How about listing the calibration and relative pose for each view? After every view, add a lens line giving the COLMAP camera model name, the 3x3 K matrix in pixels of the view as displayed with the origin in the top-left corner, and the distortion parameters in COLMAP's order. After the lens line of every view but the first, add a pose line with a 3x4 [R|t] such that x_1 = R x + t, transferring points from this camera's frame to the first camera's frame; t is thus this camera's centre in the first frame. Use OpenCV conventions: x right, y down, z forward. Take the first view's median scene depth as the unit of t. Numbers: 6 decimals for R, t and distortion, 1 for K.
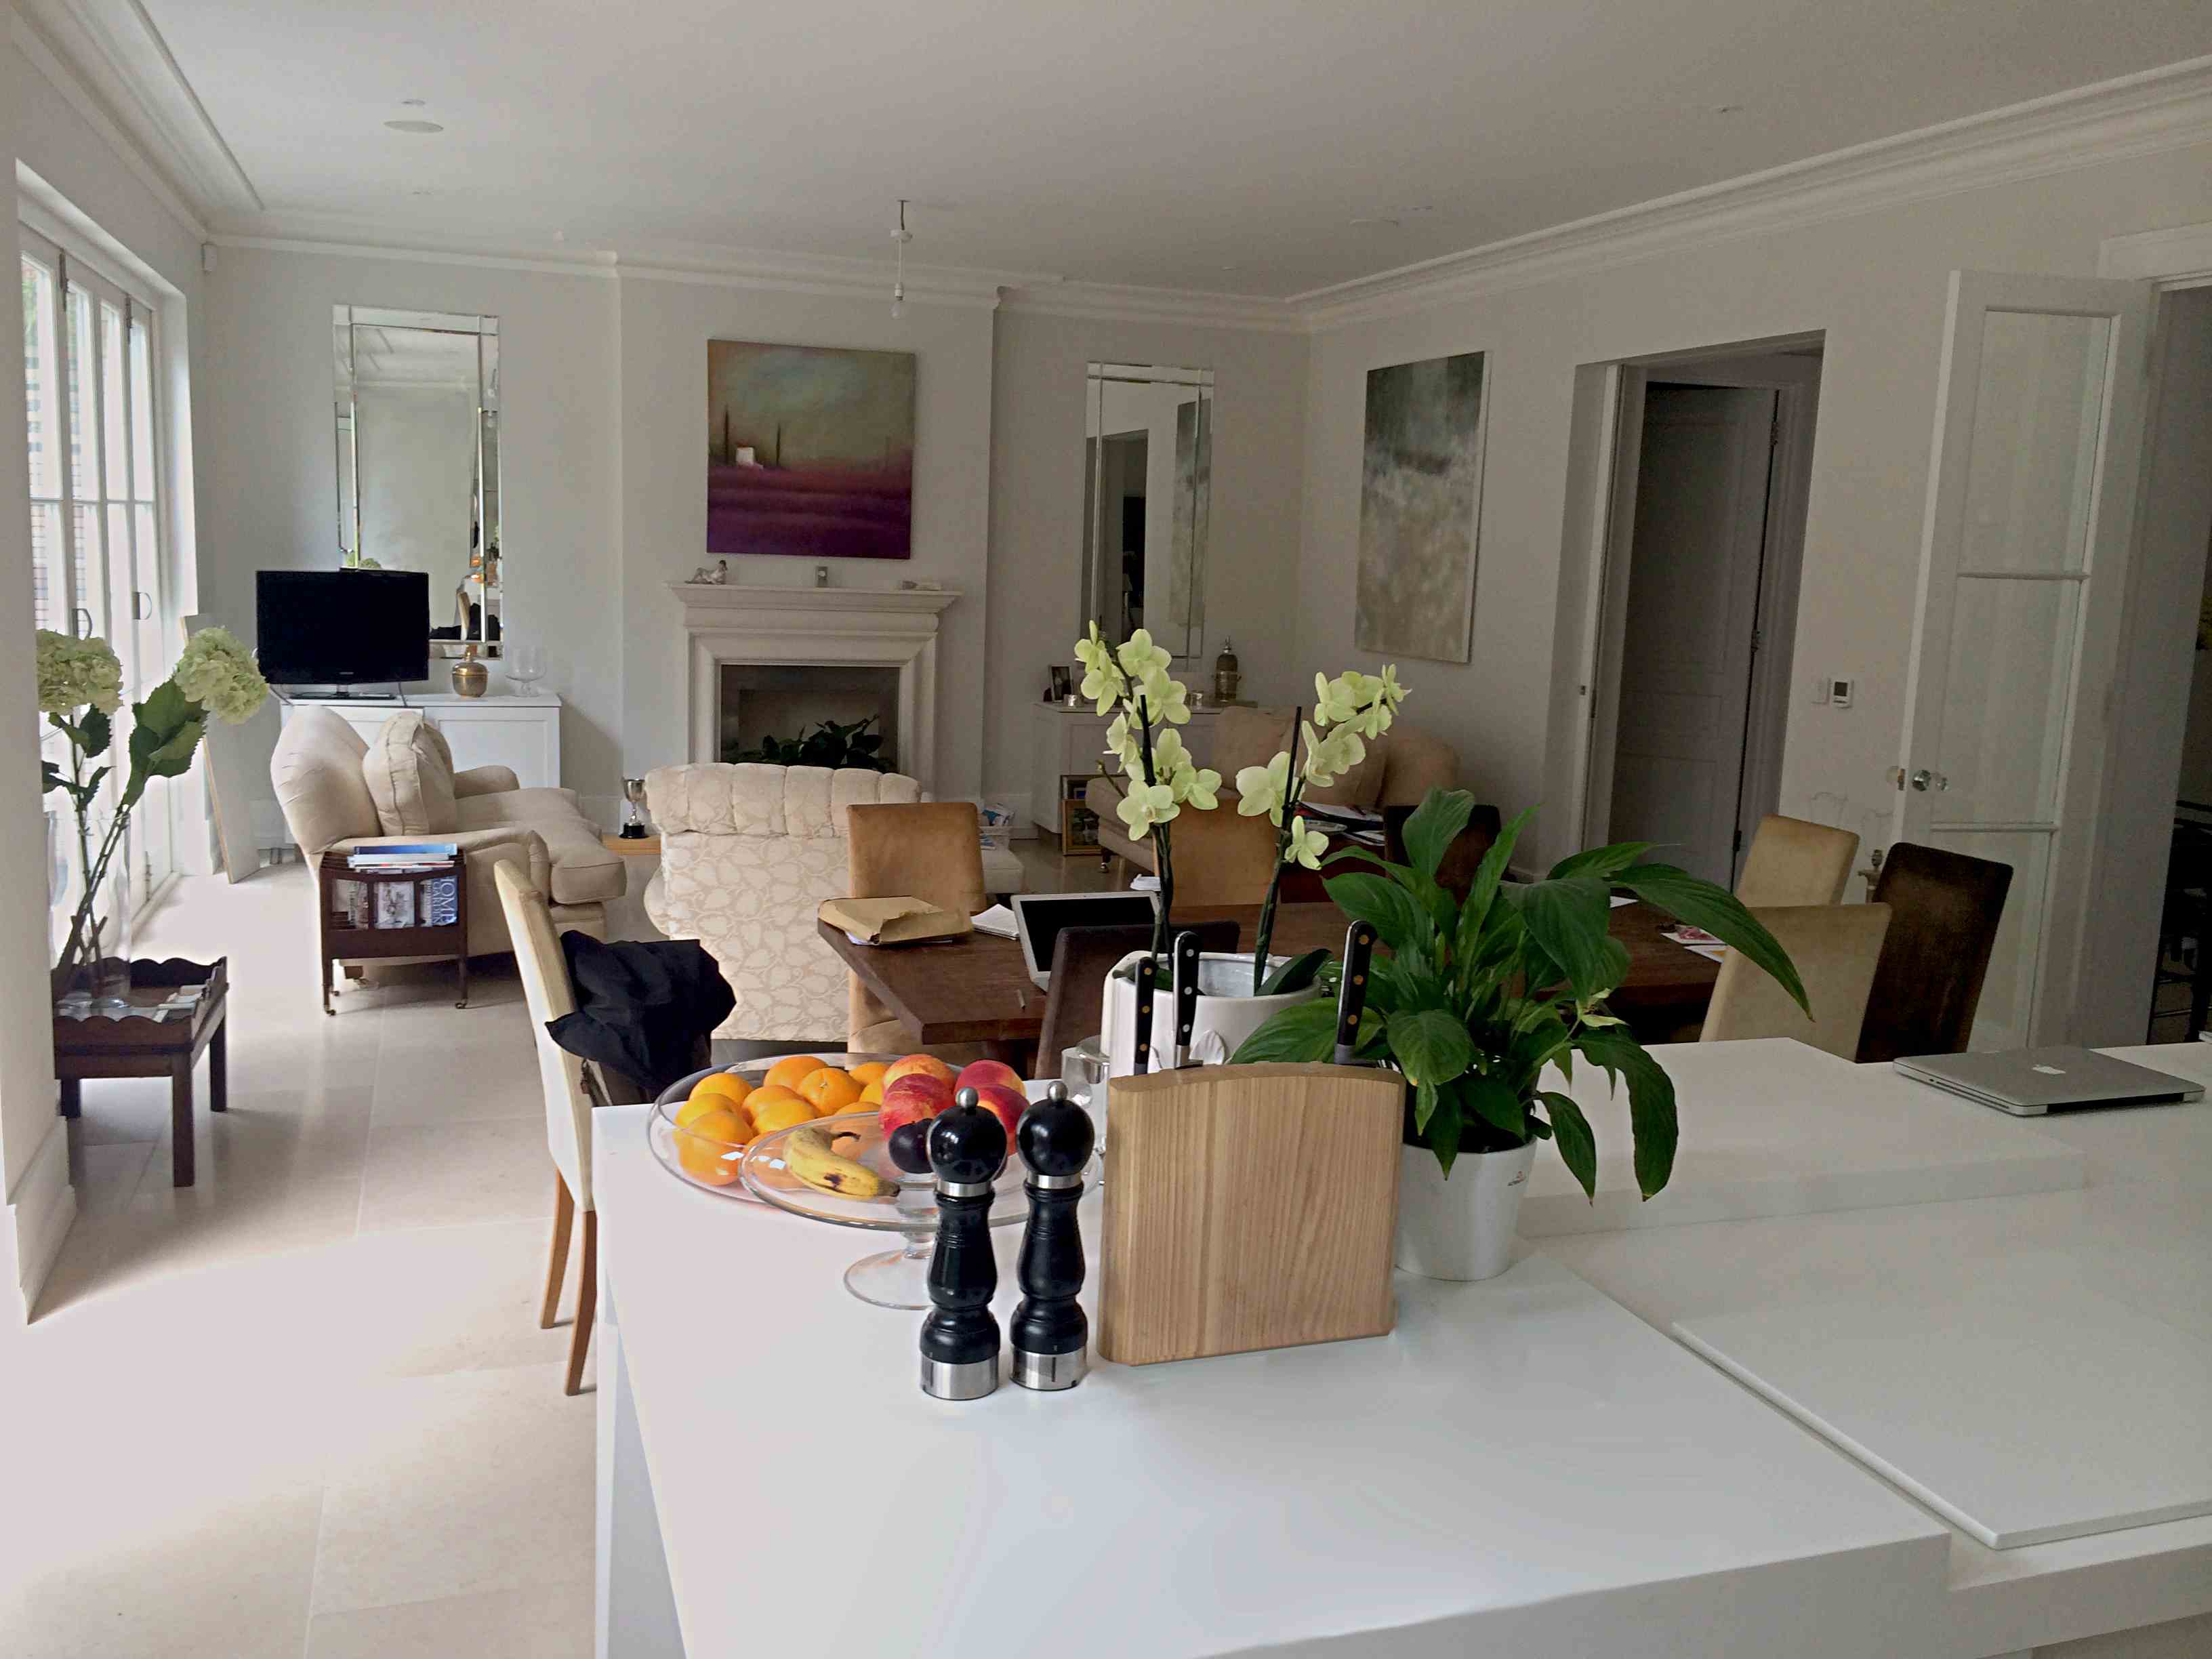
lens RADIAL K [[1900.6, 0, 1107.2], [0, 1900.6, 827.5], [0, 0, 1]] dist [0.027011, 0.001543]
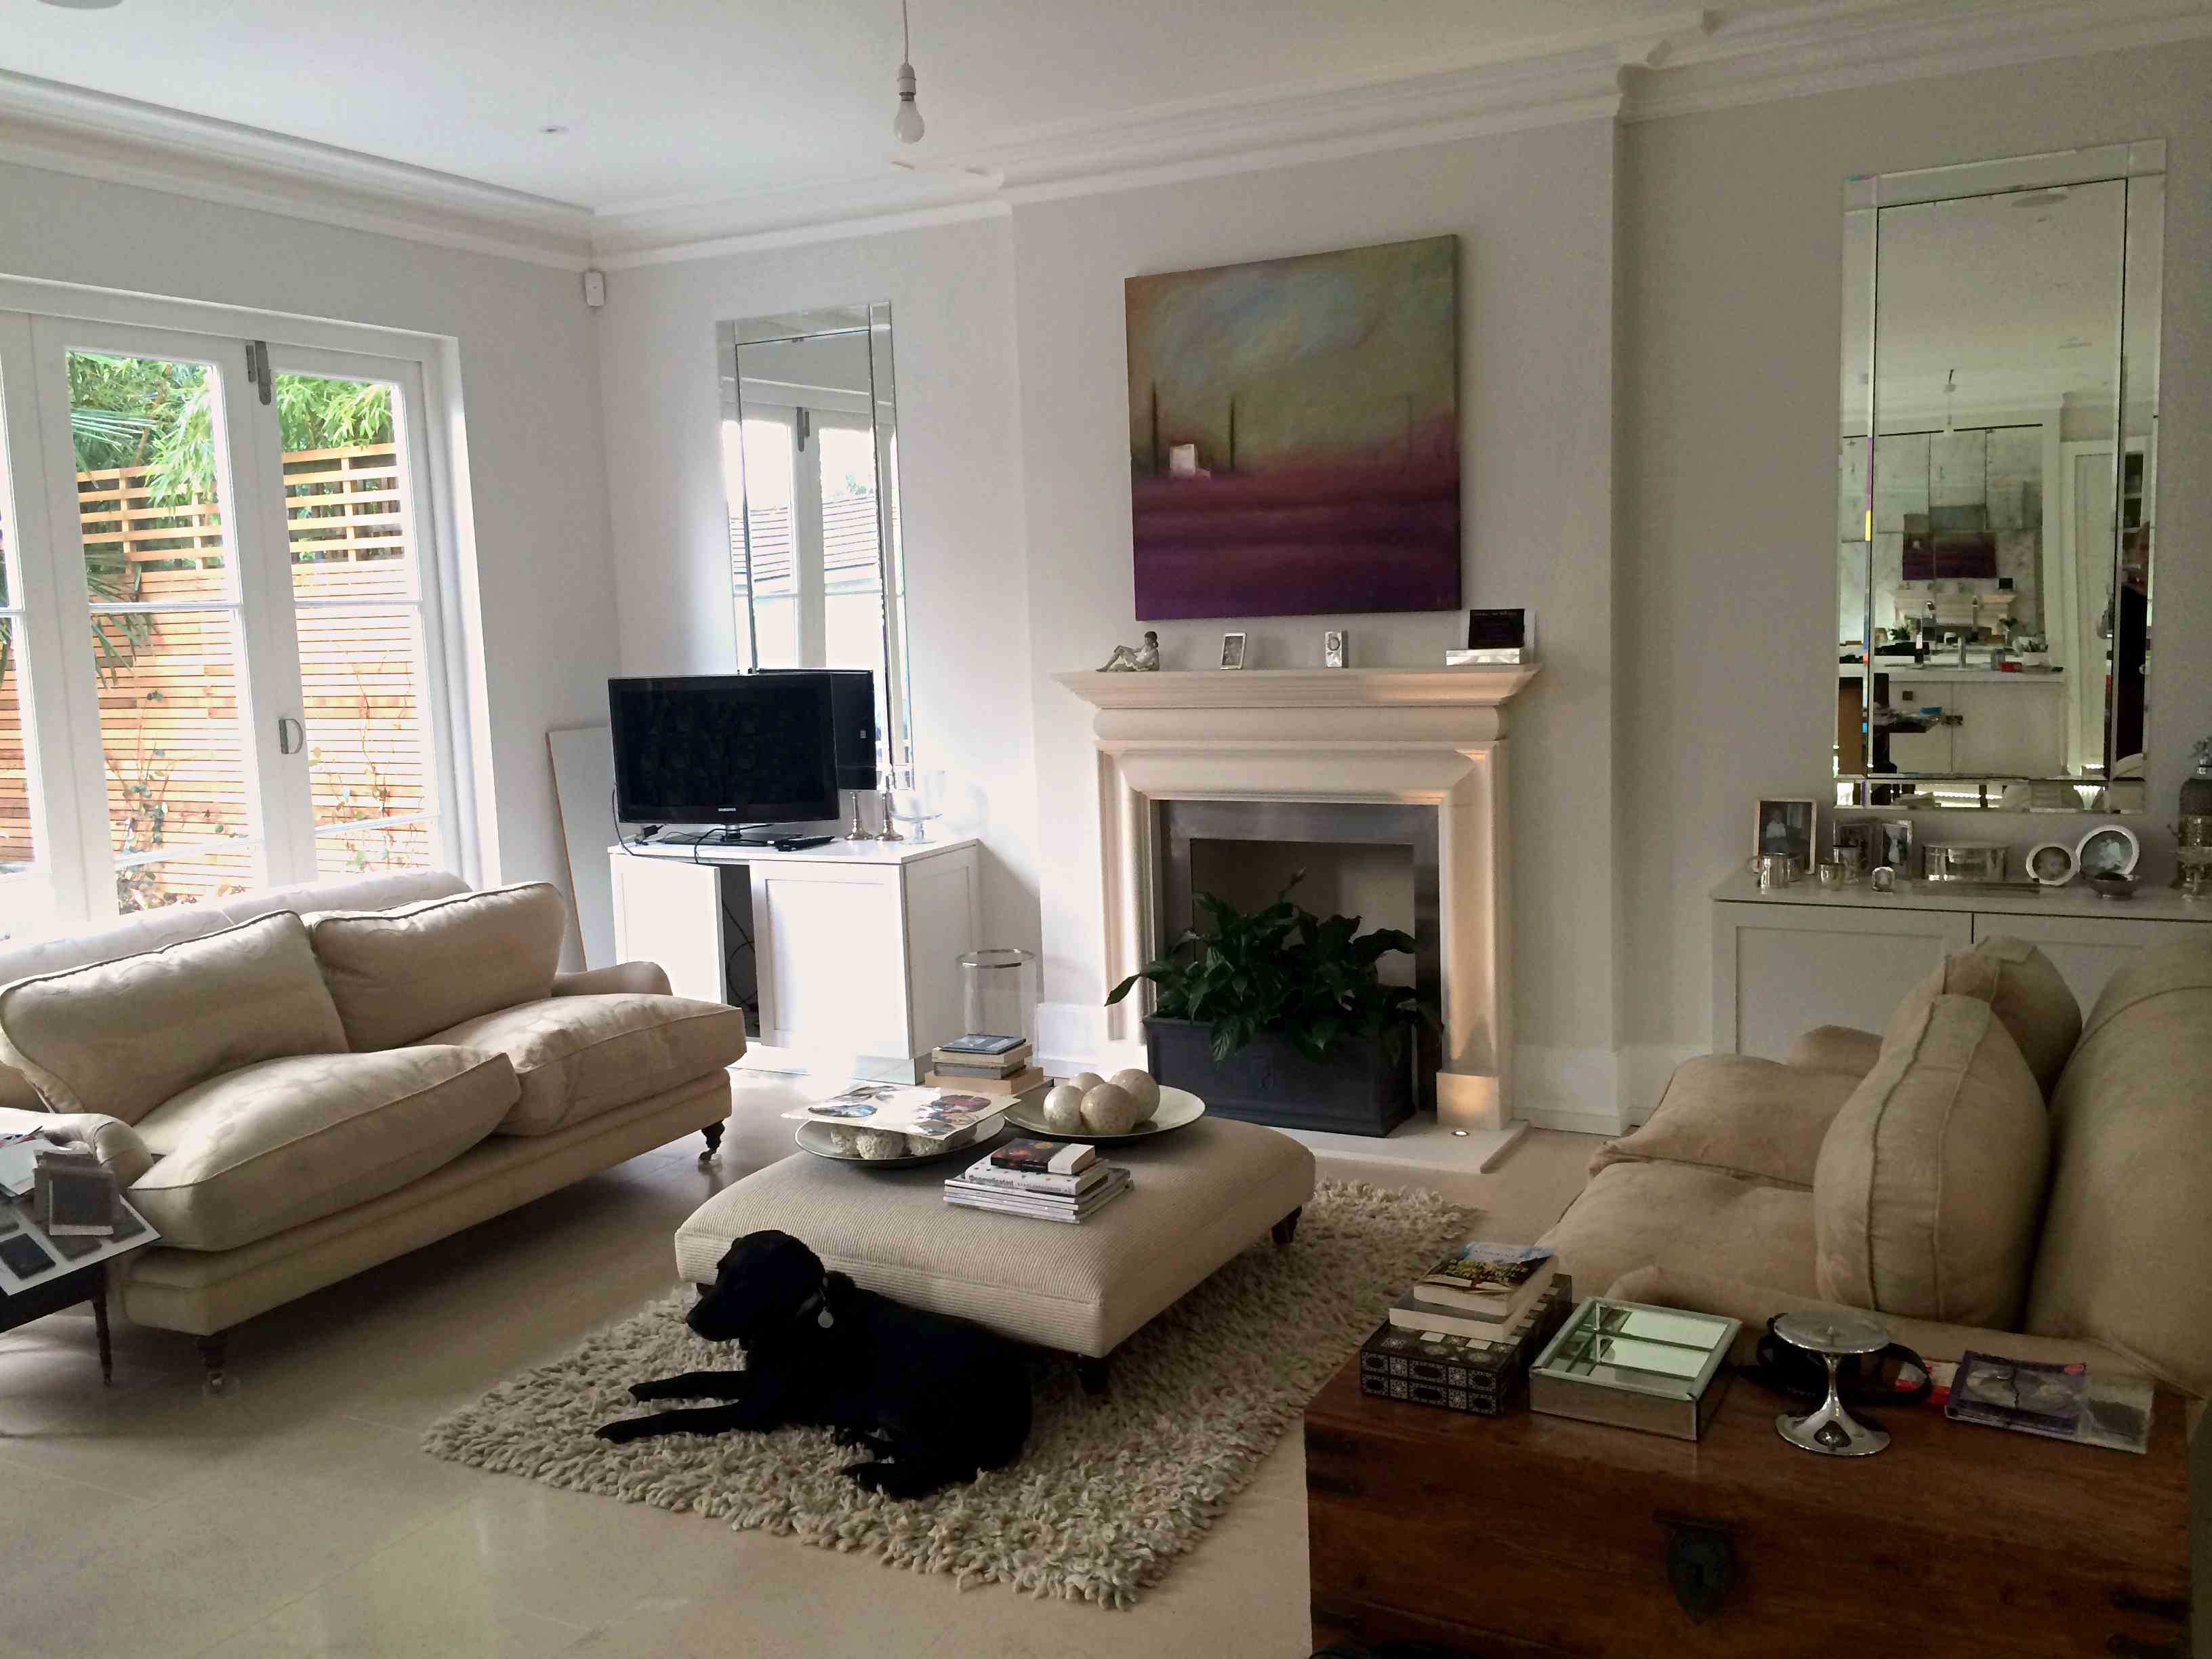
lens RADIAL K [[1900.6, 0, 1104.5], [0, 1900.6, 833.2], [0, 0, 1]] dist [0.027011, 0.001543]
pose [[0.680491, 0.029884, -0.732147, 0.239218], [-0.047325, 0.998874, -0.003214, -0.072440], [0.731227, 0.036836, 0.681139, 0.570615]]
